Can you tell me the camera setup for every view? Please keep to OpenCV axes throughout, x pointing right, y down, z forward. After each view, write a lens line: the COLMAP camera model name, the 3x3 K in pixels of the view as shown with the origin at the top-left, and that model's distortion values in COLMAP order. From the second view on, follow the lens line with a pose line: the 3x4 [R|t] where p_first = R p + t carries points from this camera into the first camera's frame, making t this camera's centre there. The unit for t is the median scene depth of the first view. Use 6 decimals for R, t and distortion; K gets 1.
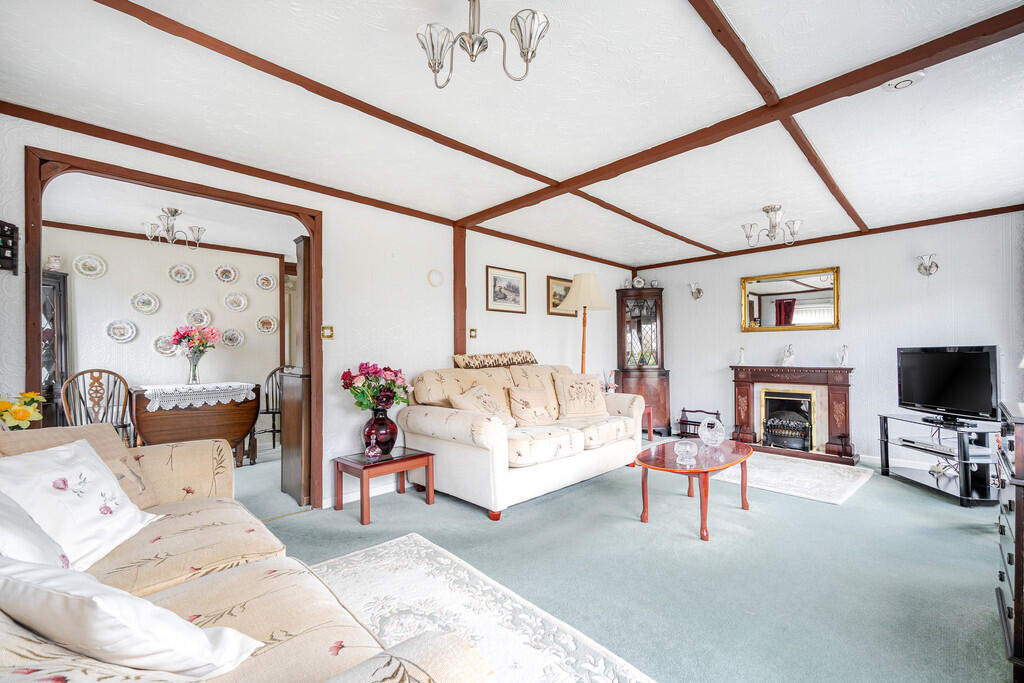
lens RADIAL K [[430.3, 0, 511.3], [0, 430.3, 348.0], [0, 0, 1]] dist [-0.002005, 0.000316]
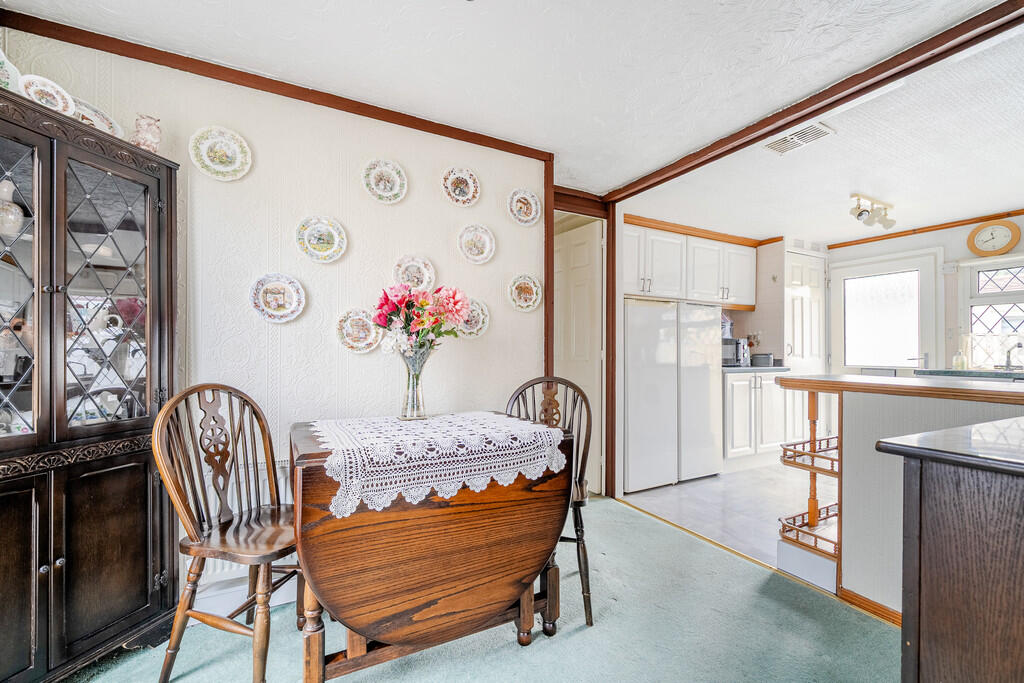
lens RADIAL K [[430.3, 0, 509.2], [0, 430.3, 344.8], [0, 0, 1]] dist [-0.002005, 0.000316]
pose [[0.962642, 0.008036, -0.270657, -0.540332], [-0.009618, 0.999944, -0.004519, 0.010426], [0.270605, 0.006953, 0.962665, 0.618384]]
